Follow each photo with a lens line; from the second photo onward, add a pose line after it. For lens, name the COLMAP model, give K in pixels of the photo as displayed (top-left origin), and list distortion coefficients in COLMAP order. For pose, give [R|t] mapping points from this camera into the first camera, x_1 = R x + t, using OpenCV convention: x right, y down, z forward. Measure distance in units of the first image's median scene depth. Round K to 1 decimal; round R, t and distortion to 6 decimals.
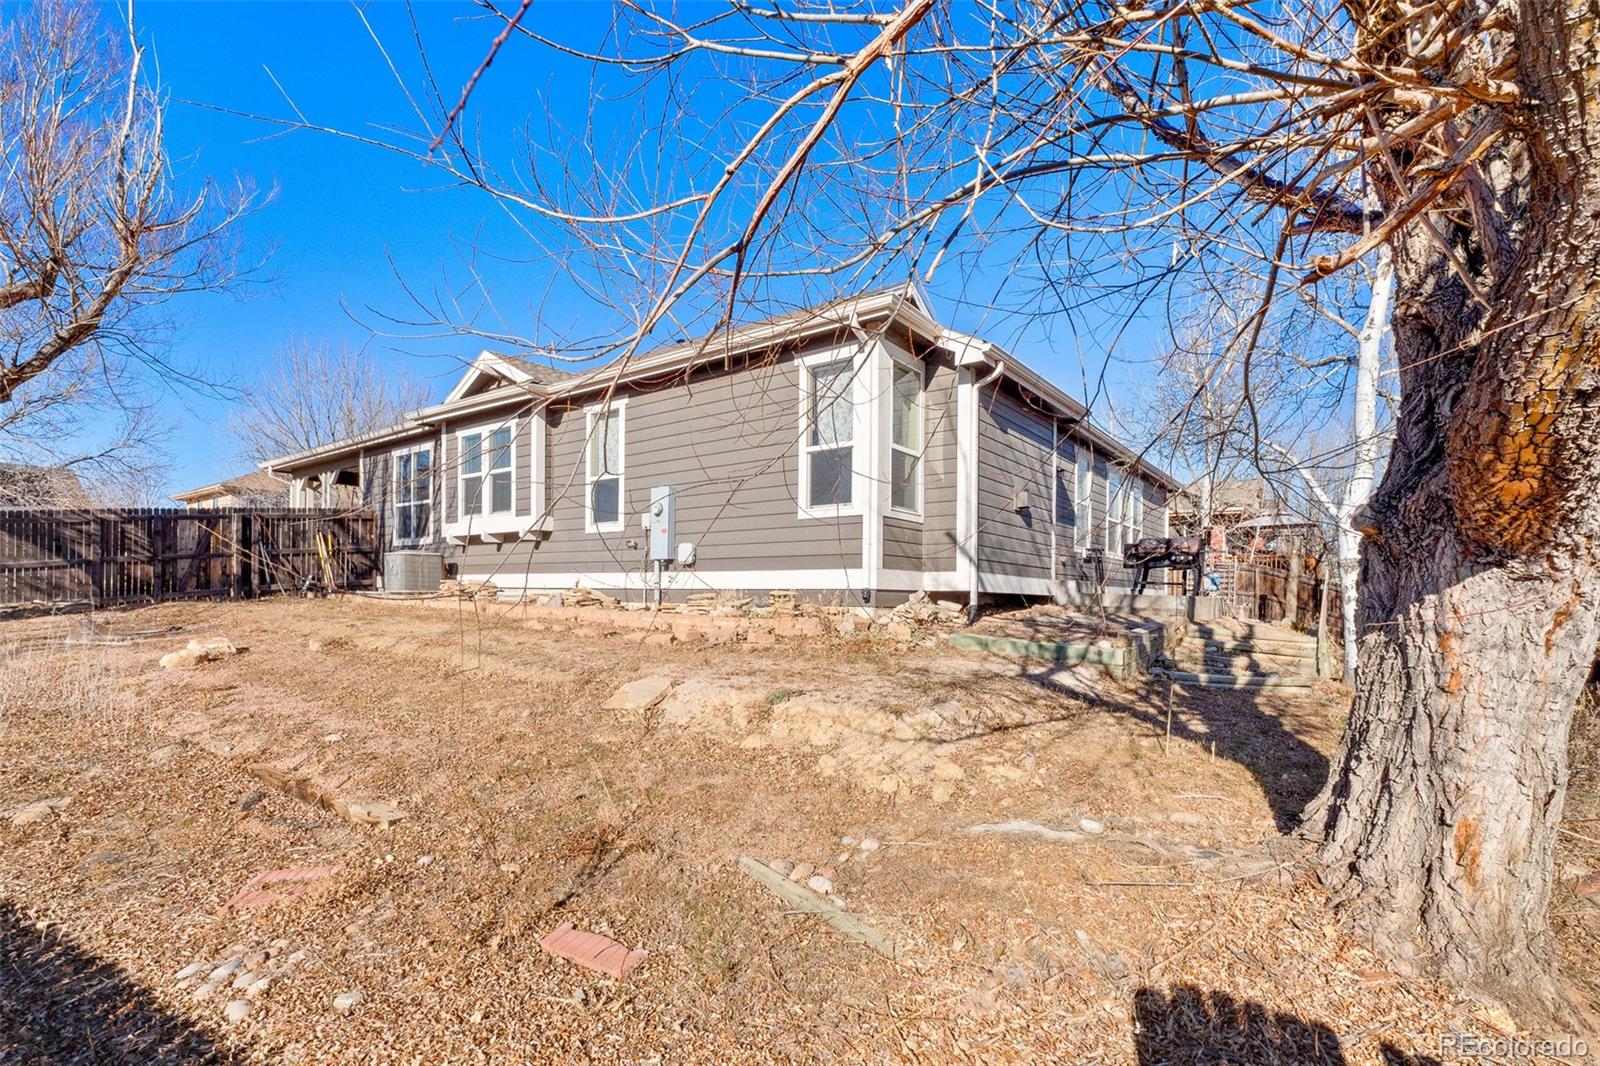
lens RADIAL K [[711.3, 0, 800.5], [0, 711.3, 627.2], [0, 0, 1]] dist [-0.002229, -0.000183]
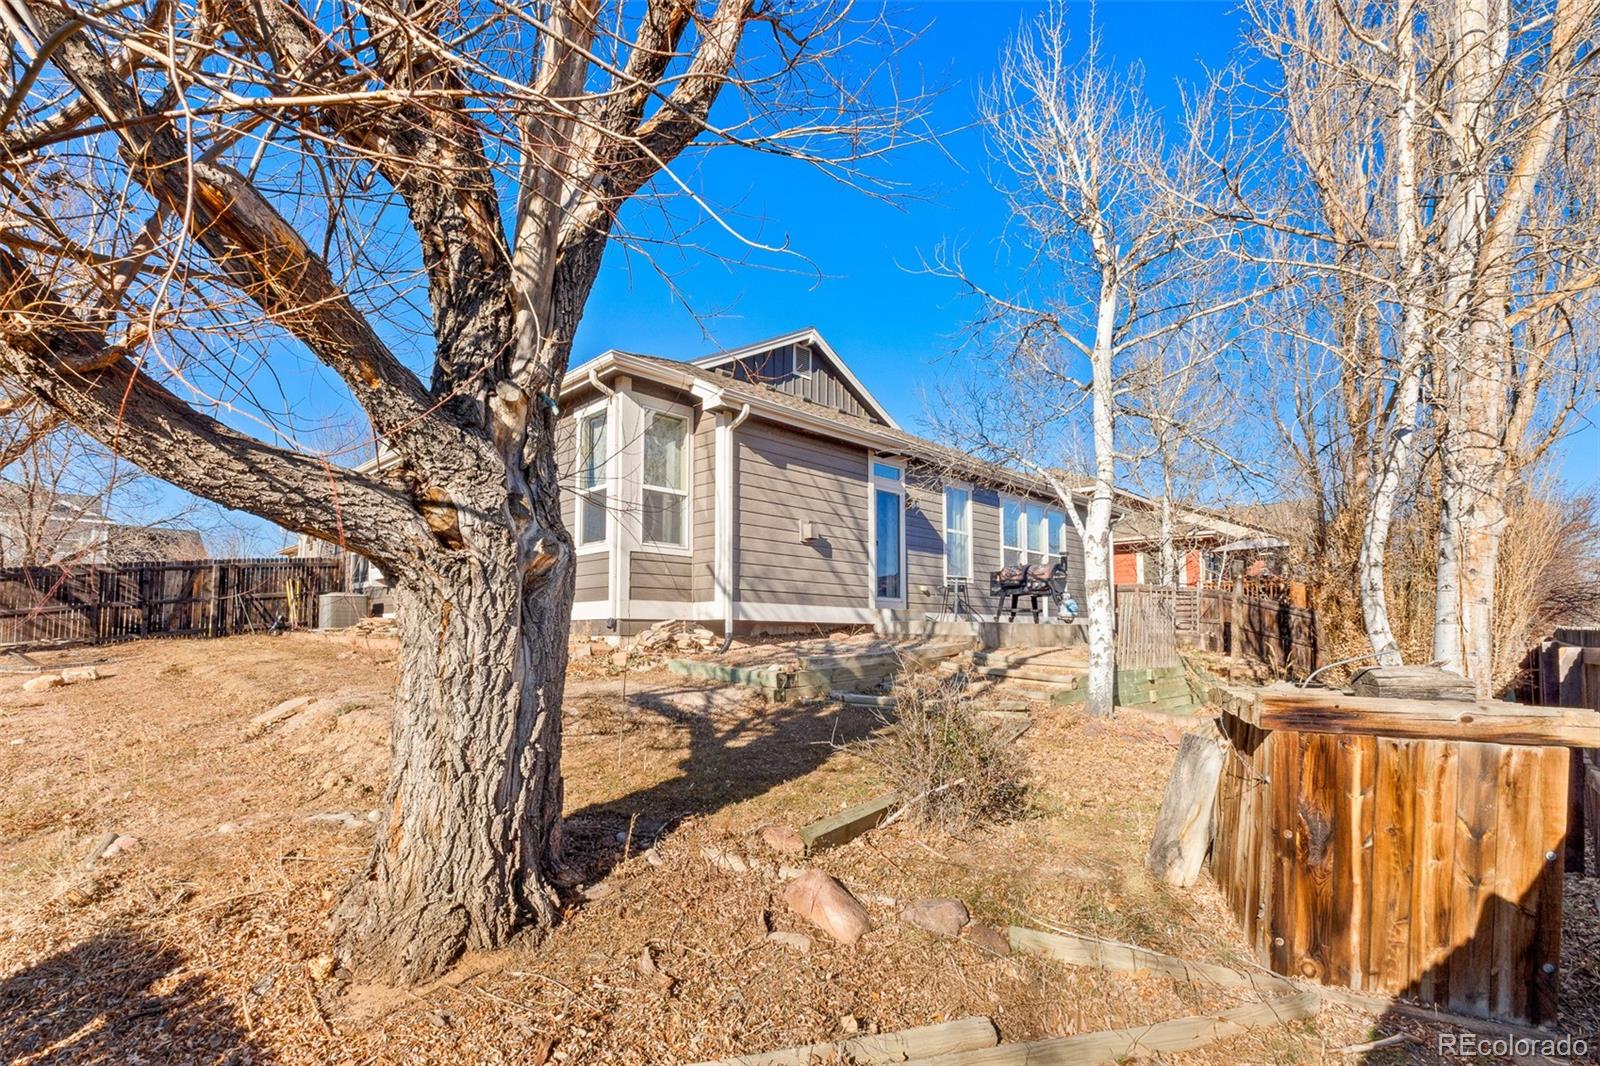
lens RADIAL K [[711.3, 0, 800.5], [0, 711.3, 627.2], [0, 0, 1]] dist [-0.002229, -0.000183]
pose [[0.989359, -0.012688, -0.144944, 0.446160], [0.005104, 0.998604, -0.052573, 0.014235], [0.145409, 0.051274, 0.988042, -0.020881]]
